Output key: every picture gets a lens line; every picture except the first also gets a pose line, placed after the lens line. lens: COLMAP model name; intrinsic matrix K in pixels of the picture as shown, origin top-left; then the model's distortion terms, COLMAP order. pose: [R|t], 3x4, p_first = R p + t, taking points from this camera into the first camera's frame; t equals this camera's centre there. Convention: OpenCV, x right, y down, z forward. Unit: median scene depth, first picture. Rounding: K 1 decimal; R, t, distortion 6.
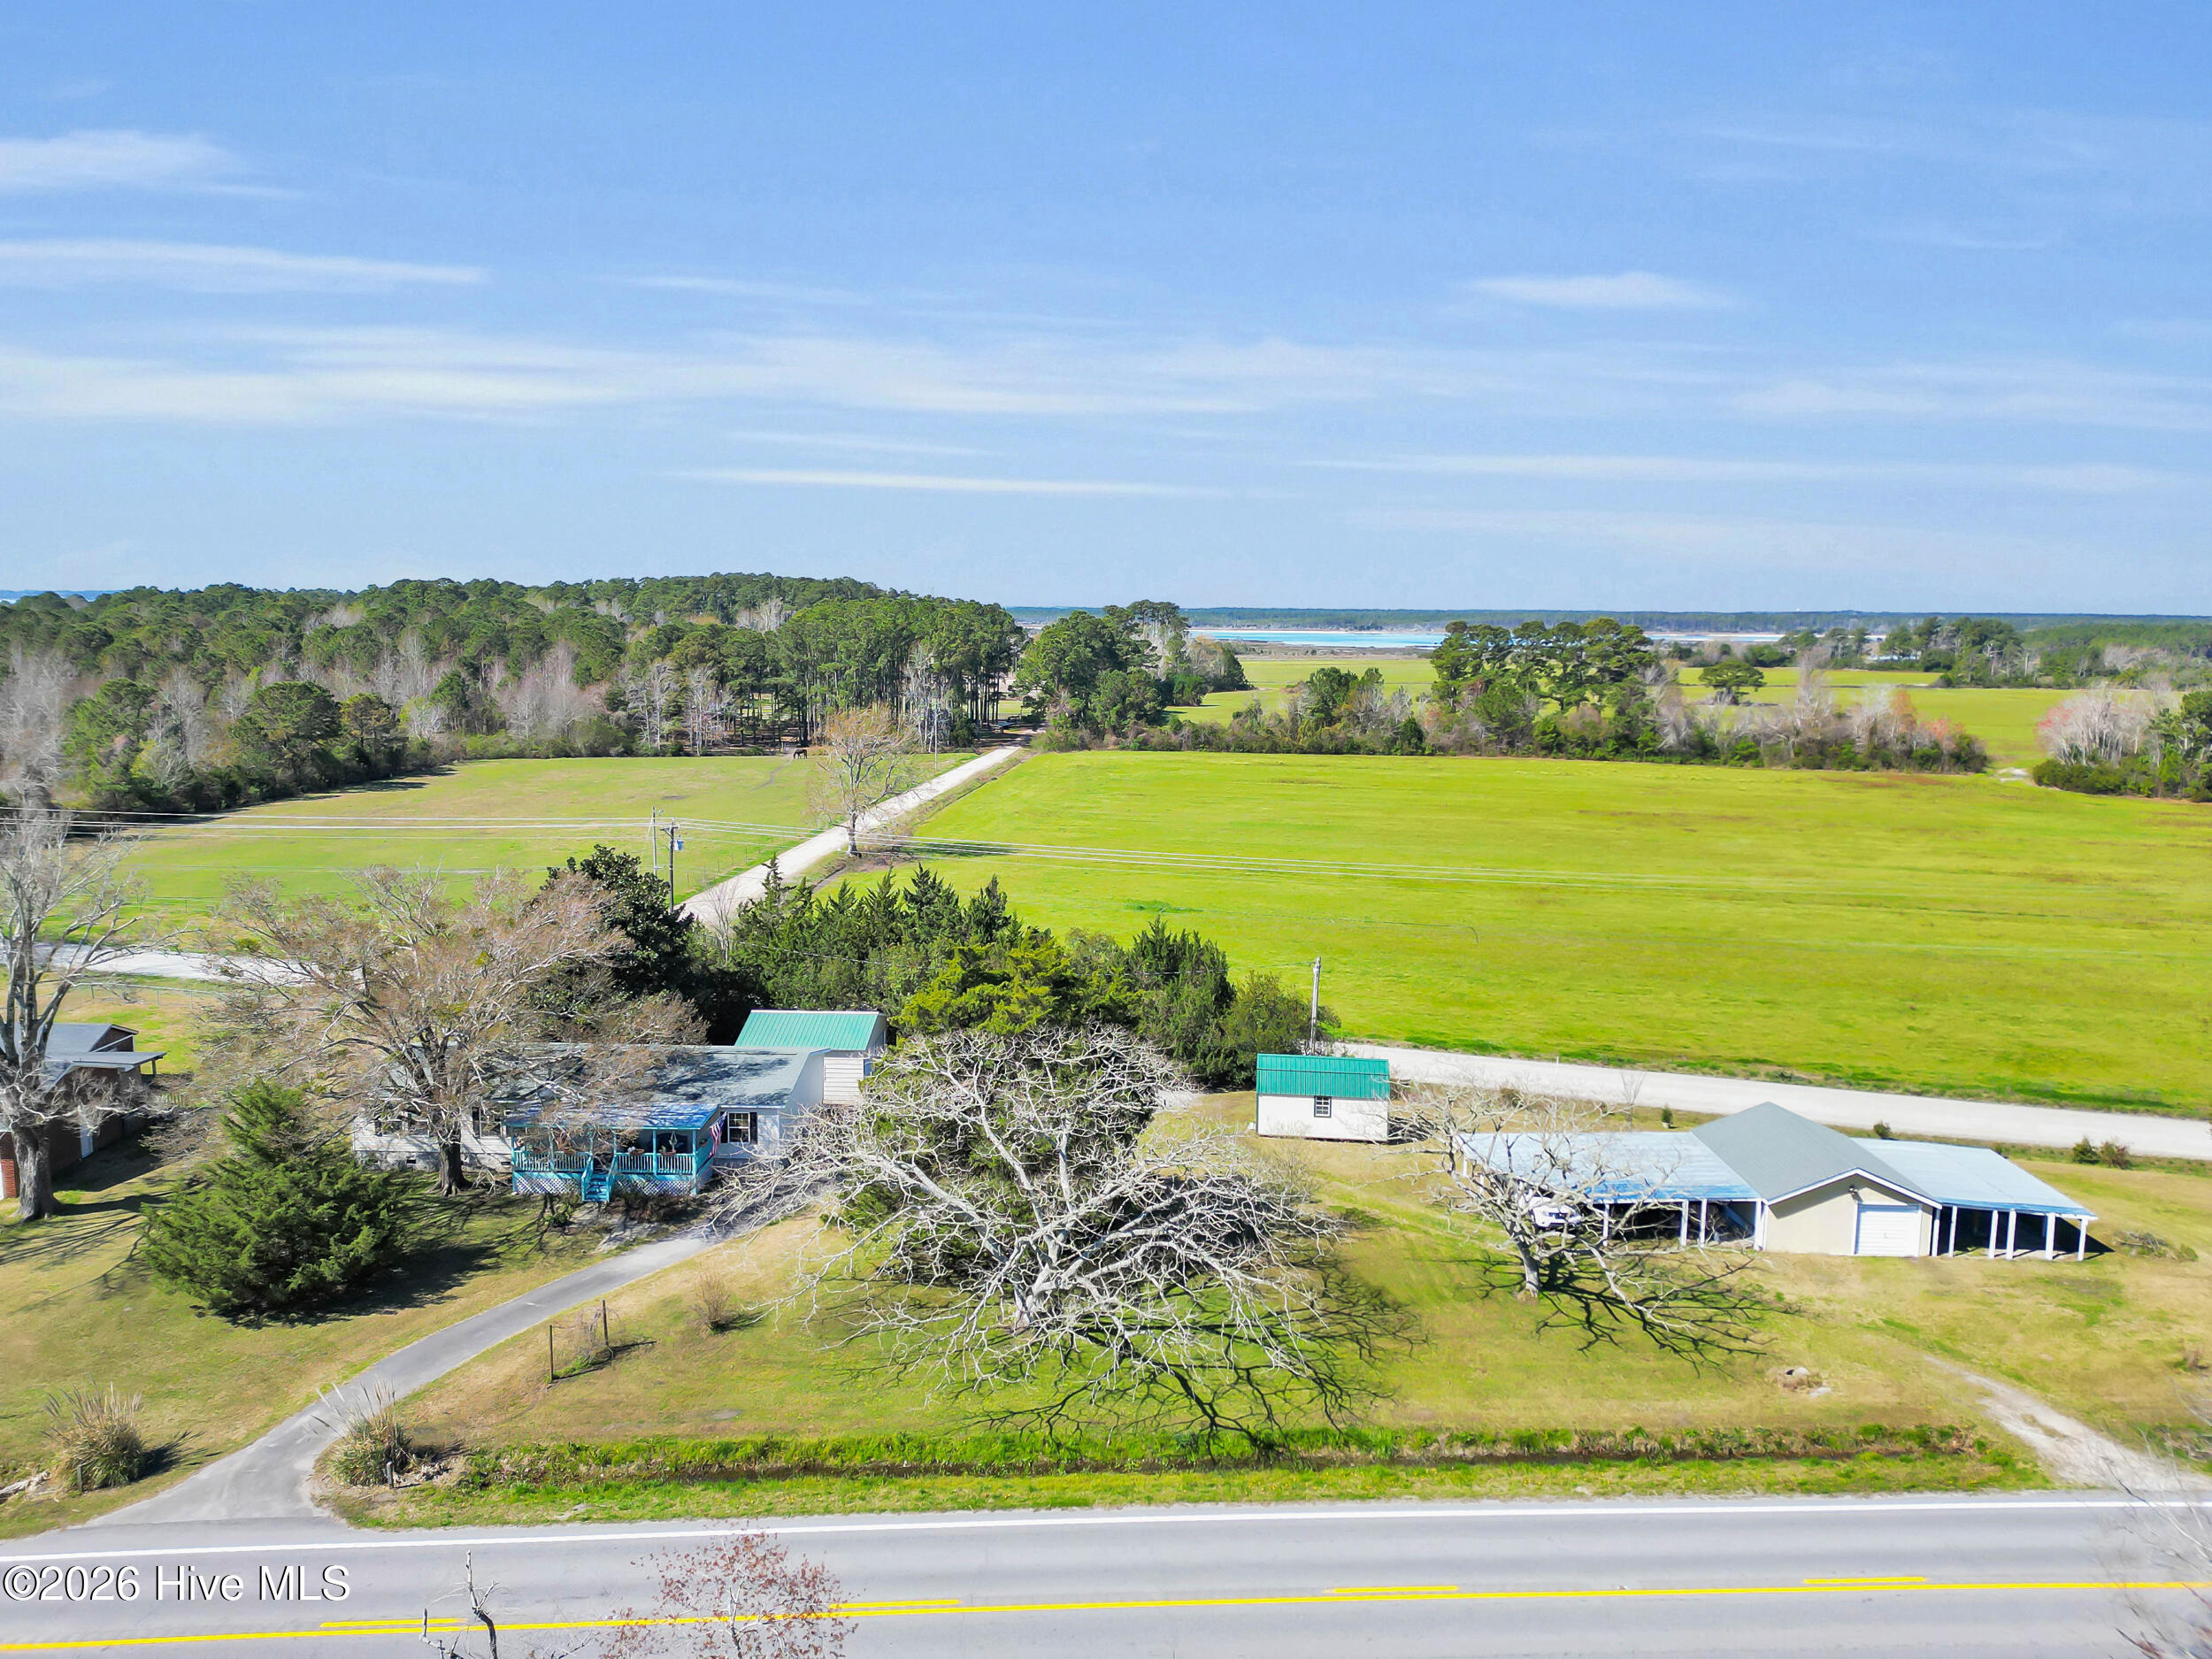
lens RADIAL K [[1546.8, 0, 1106.0], [0, 1546.8, 829.5], [0, 0, 1]] dist [0.081230, -0.084742]
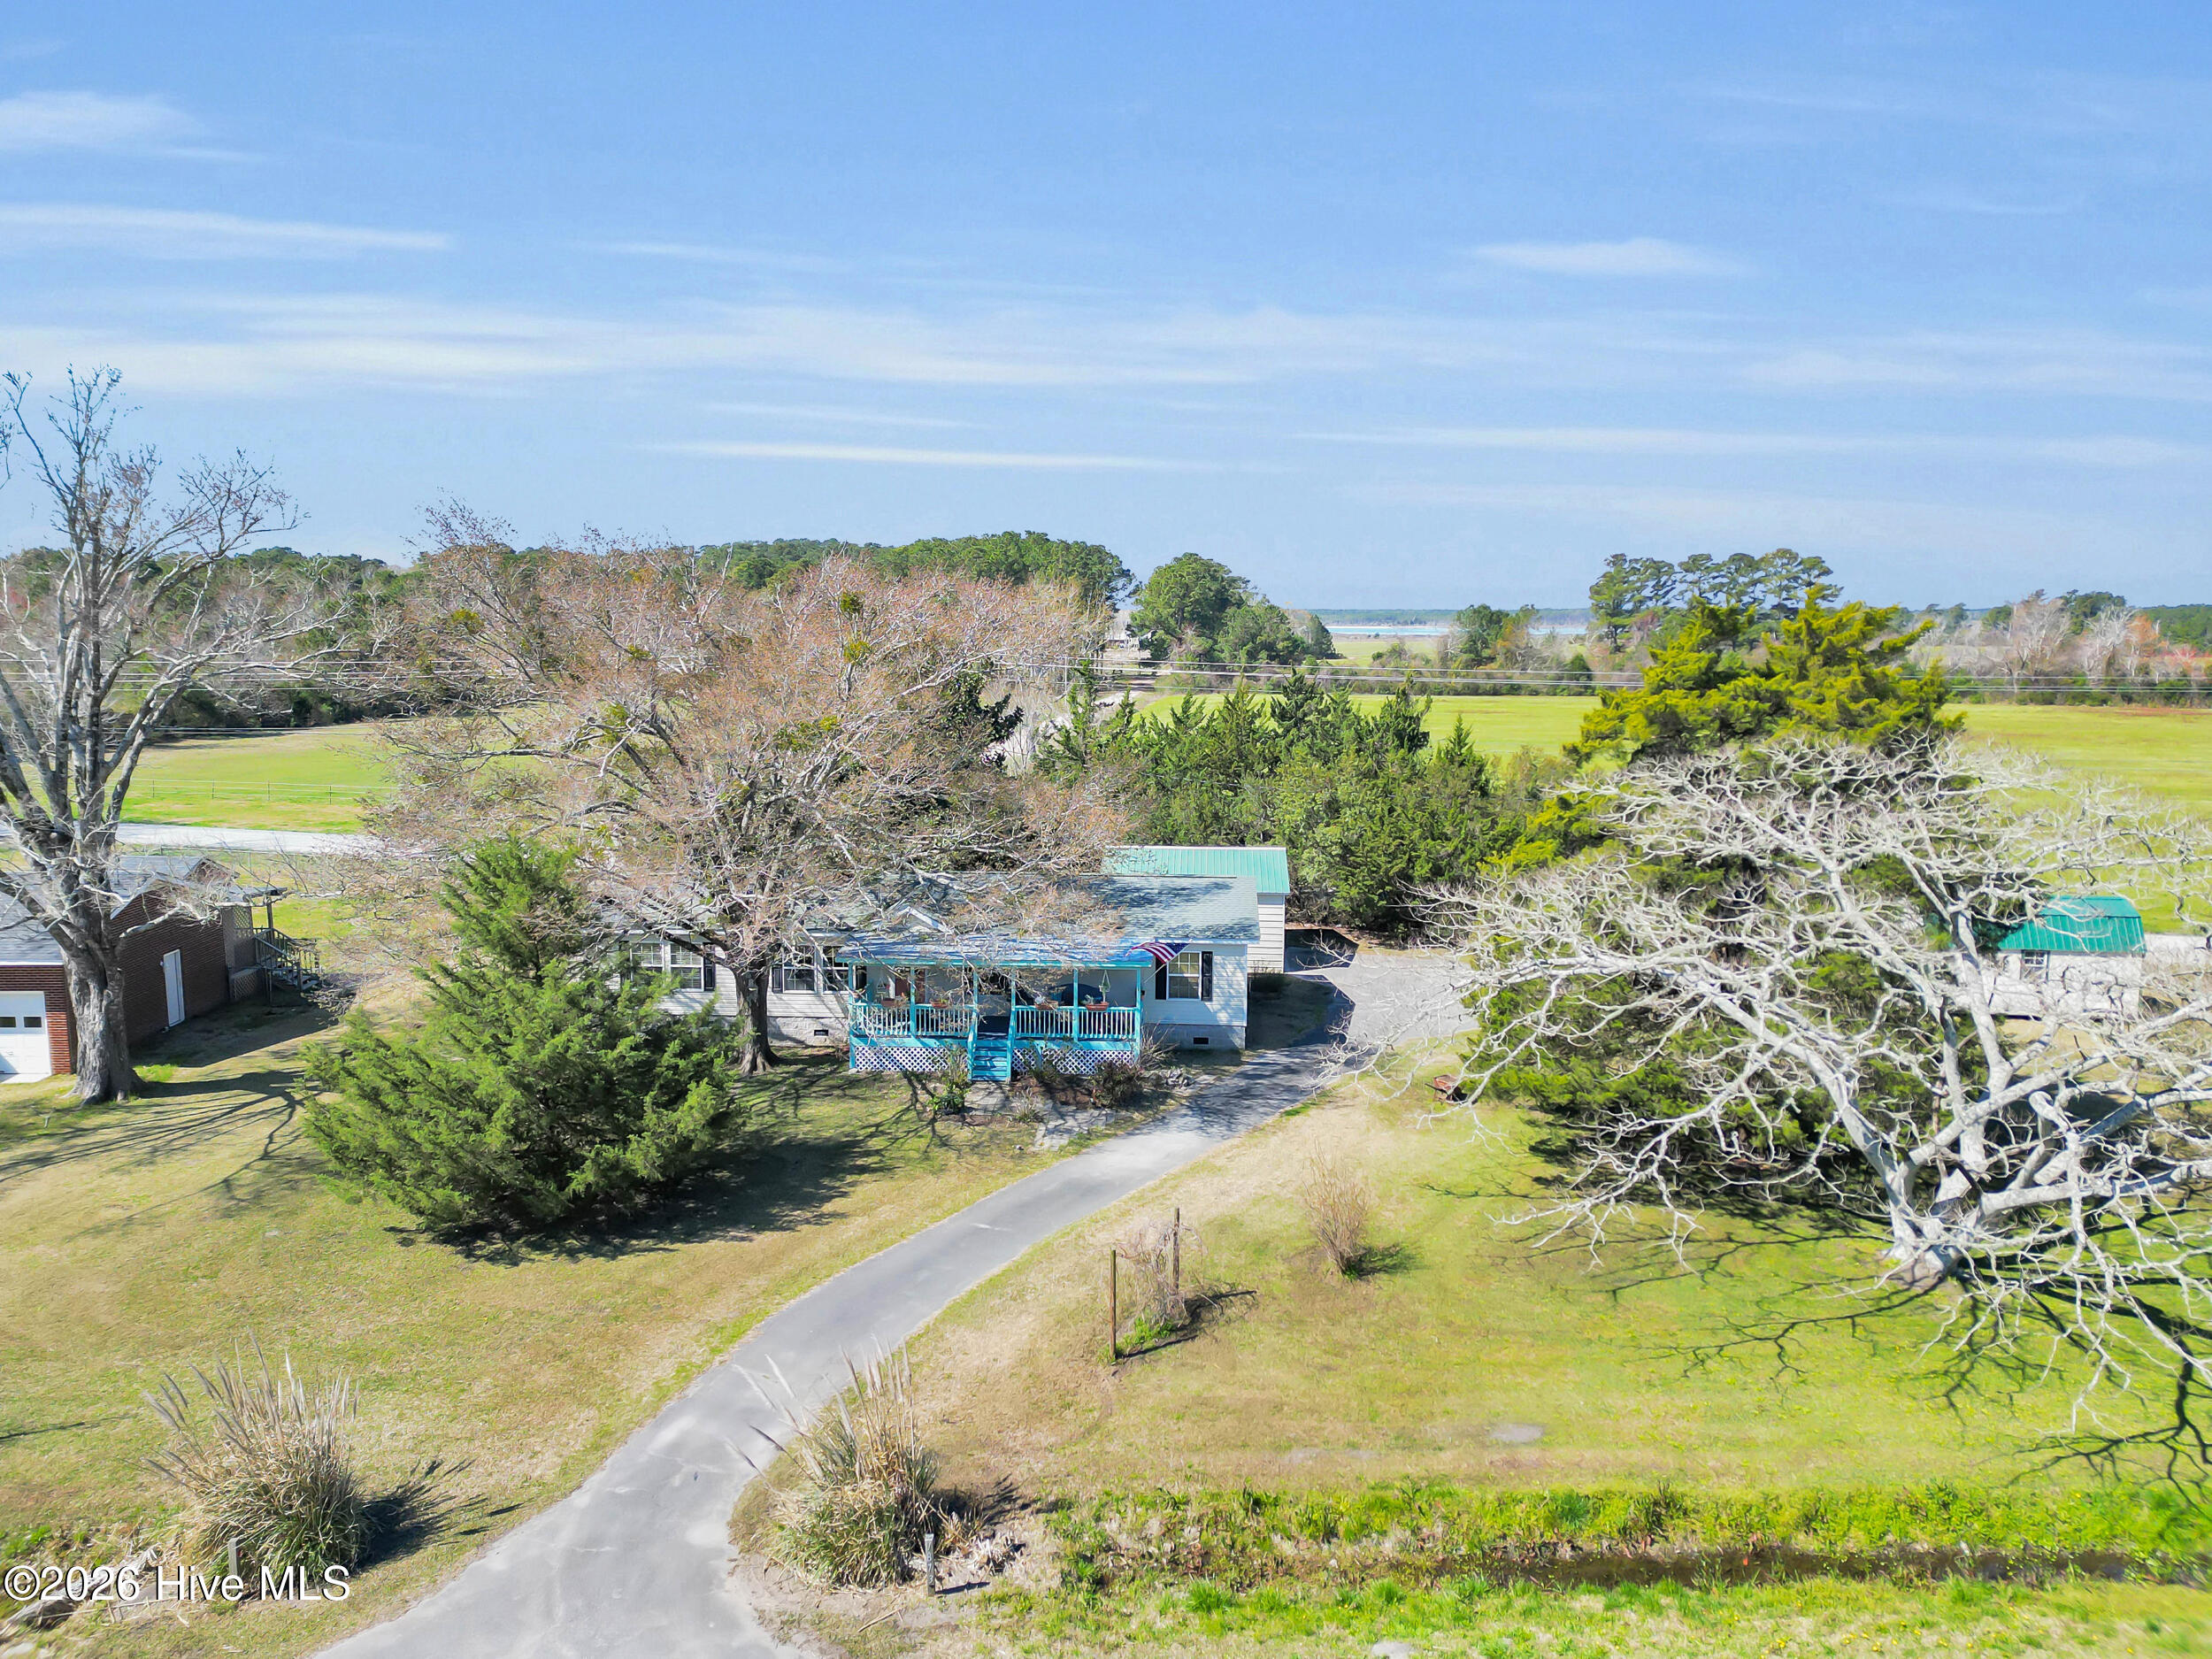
lens RADIAL K [[1546.8, 0, 1106.0], [0, 1546.8, 829.5], [0, 0, 1]] dist [0.081230, -0.084742]
pose [[0.999846, -0.002478, -0.017383, -0.320934], [0.002418, 0.999991, -0.003466, 0.166741], [0.017392, 0.003423, 0.999843, 0.454691]]
